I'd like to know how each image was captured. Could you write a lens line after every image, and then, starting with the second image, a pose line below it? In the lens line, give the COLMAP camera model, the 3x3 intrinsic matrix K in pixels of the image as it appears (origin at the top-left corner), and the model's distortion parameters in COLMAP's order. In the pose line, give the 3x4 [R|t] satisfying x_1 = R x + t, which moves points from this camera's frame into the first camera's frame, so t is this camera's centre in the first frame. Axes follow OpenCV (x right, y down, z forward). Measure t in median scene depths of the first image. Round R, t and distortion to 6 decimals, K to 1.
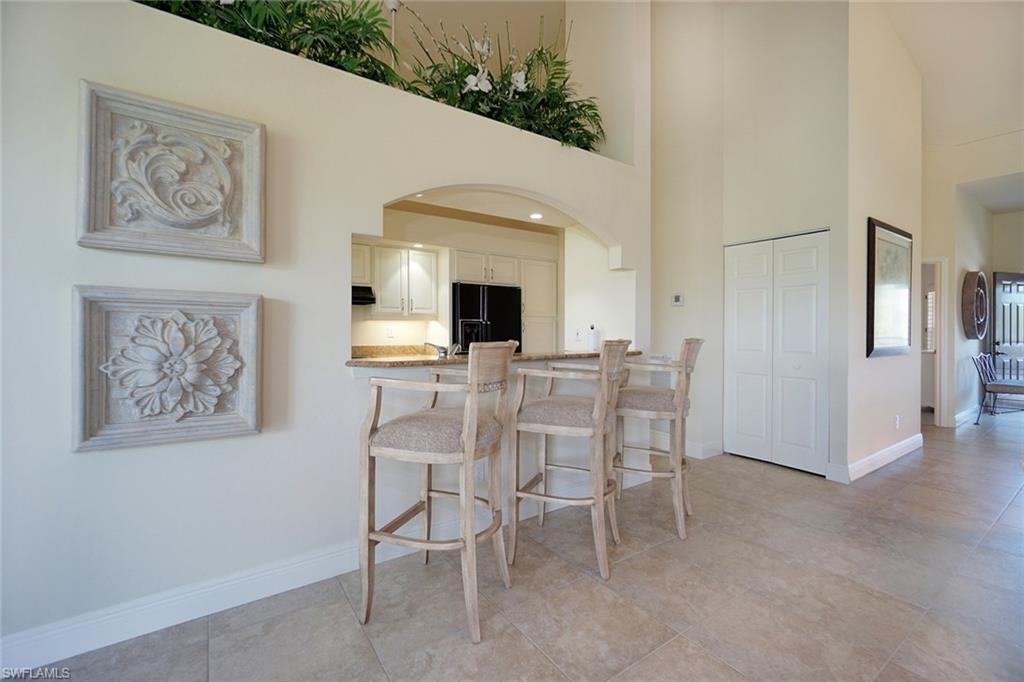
lens RADIAL K [[434.4, 0, 511.7], [0, 434.4, 332.3], [0, 0, 1]] dist [-0.000691, 0.000266]
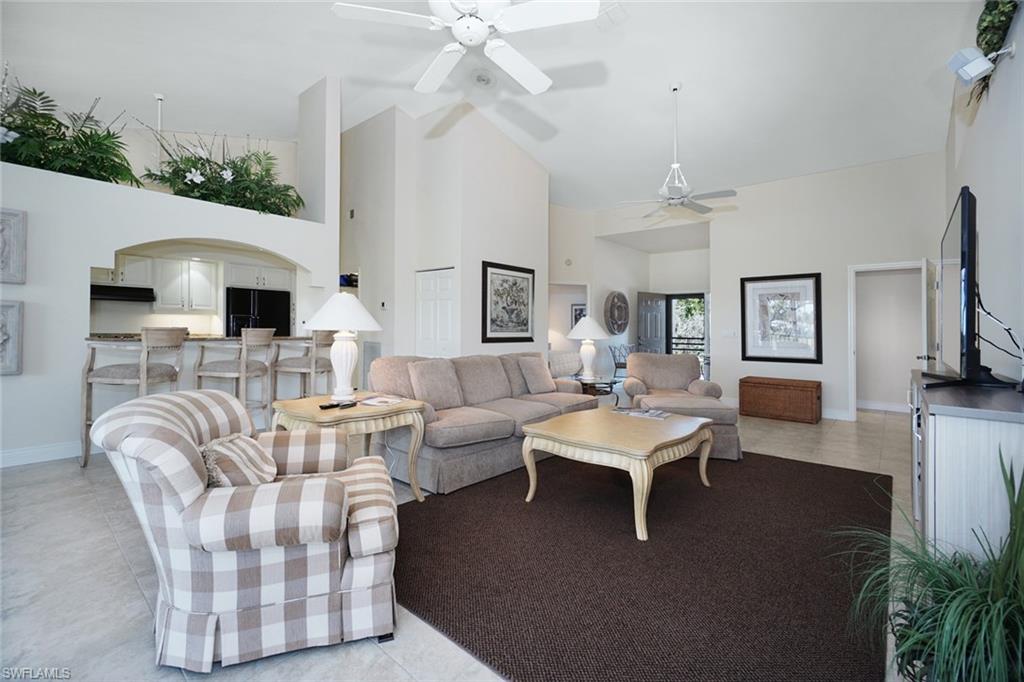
lens RADIAL K [[434.4, 0, 522.7], [0, 434.4, 327.0], [0, 0, 1]] dist [-0.000691, 0.000266]
pose [[0.964878, 0.013899, 0.262329, 0.499640], [-0.013498, 0.999903, -0.003330, 0.002057], [-0.262350, -0.000327, 0.964973, -0.677325]]
